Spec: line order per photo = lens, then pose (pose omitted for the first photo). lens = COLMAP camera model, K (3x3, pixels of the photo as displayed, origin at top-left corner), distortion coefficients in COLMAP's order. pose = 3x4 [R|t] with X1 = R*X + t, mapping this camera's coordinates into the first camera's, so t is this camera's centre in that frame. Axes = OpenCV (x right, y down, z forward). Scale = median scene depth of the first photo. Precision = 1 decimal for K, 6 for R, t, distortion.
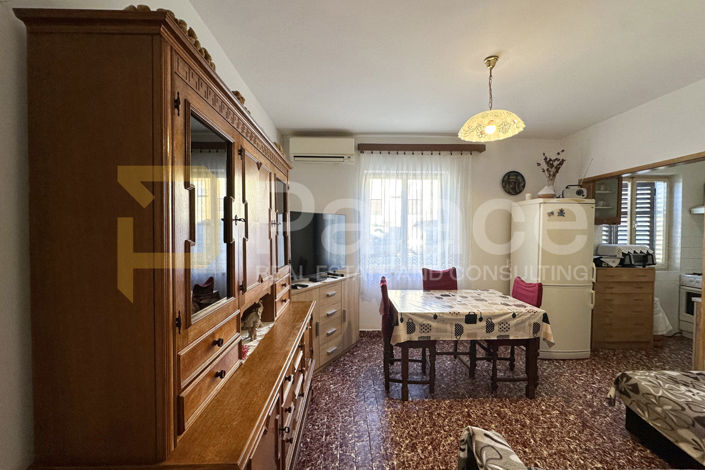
lens RADIAL K [[277.5, 0, 352.5], [0, 277.5, 235.0], [0, 0, 1]] dist [-0.000674, -0.000061]
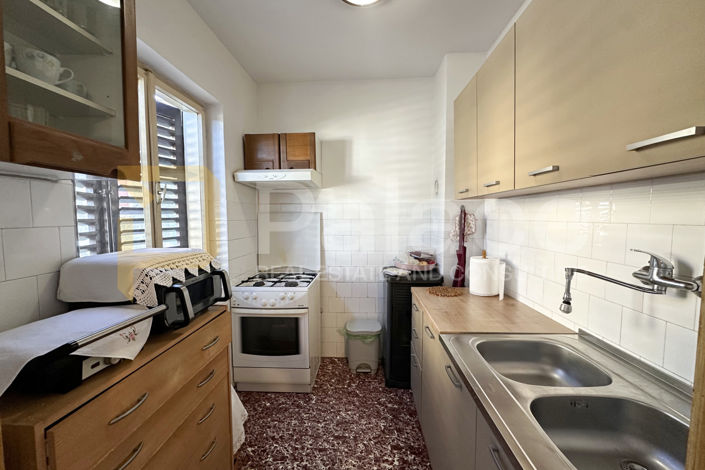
lens RADIAL K [[277.5, 0, 352.5], [0, 277.5, 235.0], [0, 0, 1]] dist [-0.000674, -0.000061]
pose [[0.074183, -0.072861, 0.994579, 0.724192], [0.023246, 0.997183, 0.071318, 0.000080], [-0.996974, 0.017829, 0.075668, 0.788293]]
